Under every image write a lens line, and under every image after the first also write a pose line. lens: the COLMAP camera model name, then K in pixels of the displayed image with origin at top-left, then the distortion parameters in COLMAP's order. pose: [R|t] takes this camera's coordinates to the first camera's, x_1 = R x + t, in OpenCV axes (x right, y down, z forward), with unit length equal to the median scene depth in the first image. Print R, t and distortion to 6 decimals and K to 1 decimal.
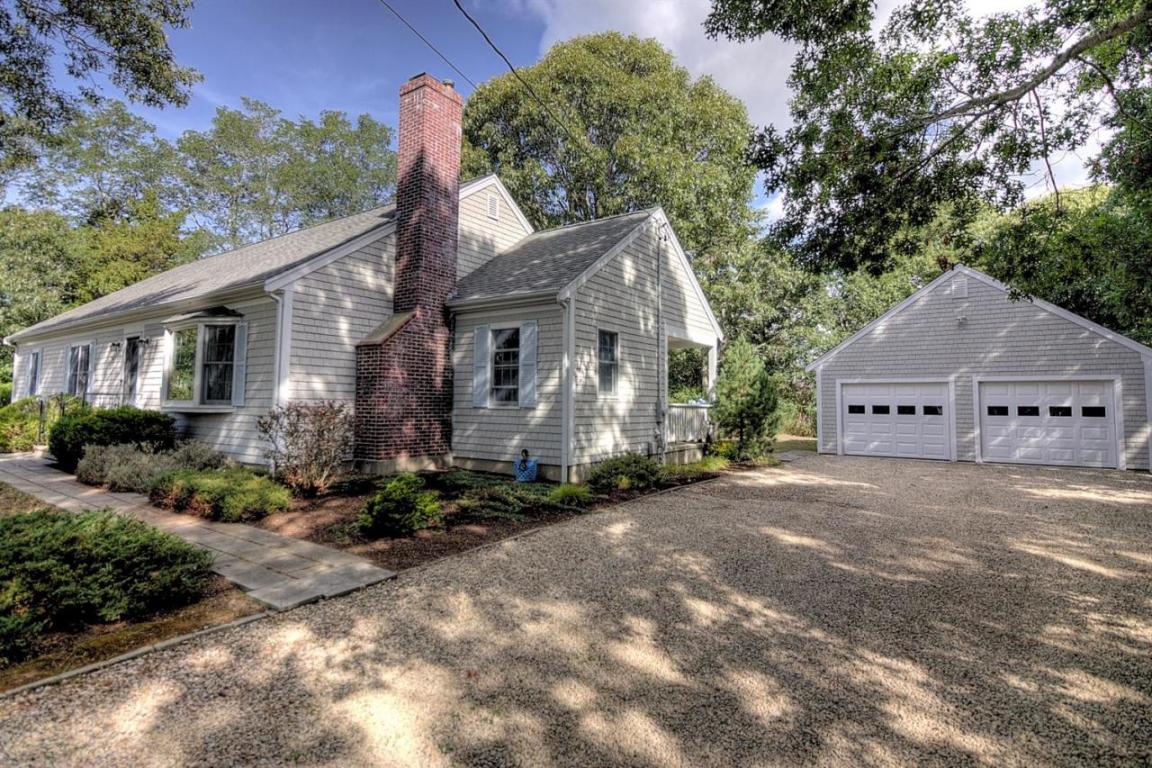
lens RADIAL K [[578.6, 0, 584.5], [0, 578.6, 355.7], [0, 0, 1]] dist [-0.001644, 0.000022]
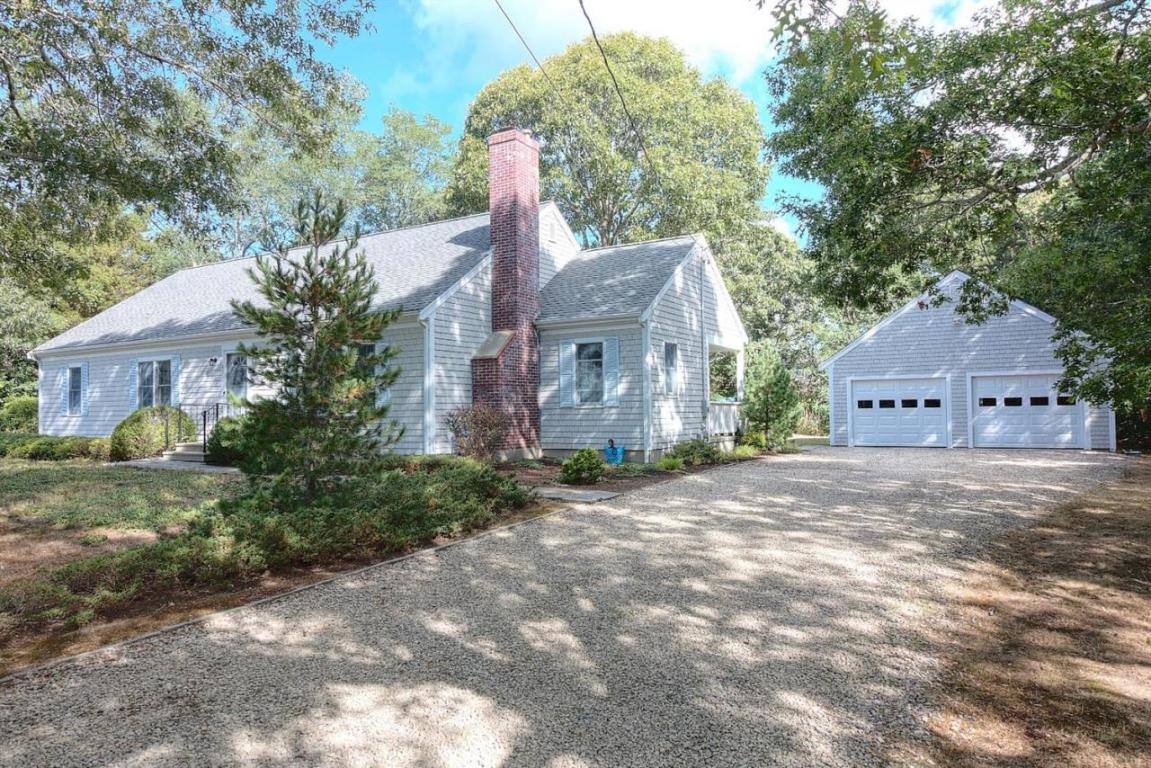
lens RADIAL K [[734.7, 0, 574.4], [0, 734.7, 386.1], [0, 0, 1]] dist [0.007869, 0.000387]
pose [[0.997639, -0.021698, 0.065155, -0.194876], [0.018411, 0.998547, 0.050635, -0.024887], [-0.066159, -0.049316, 0.996590, -0.403682]]
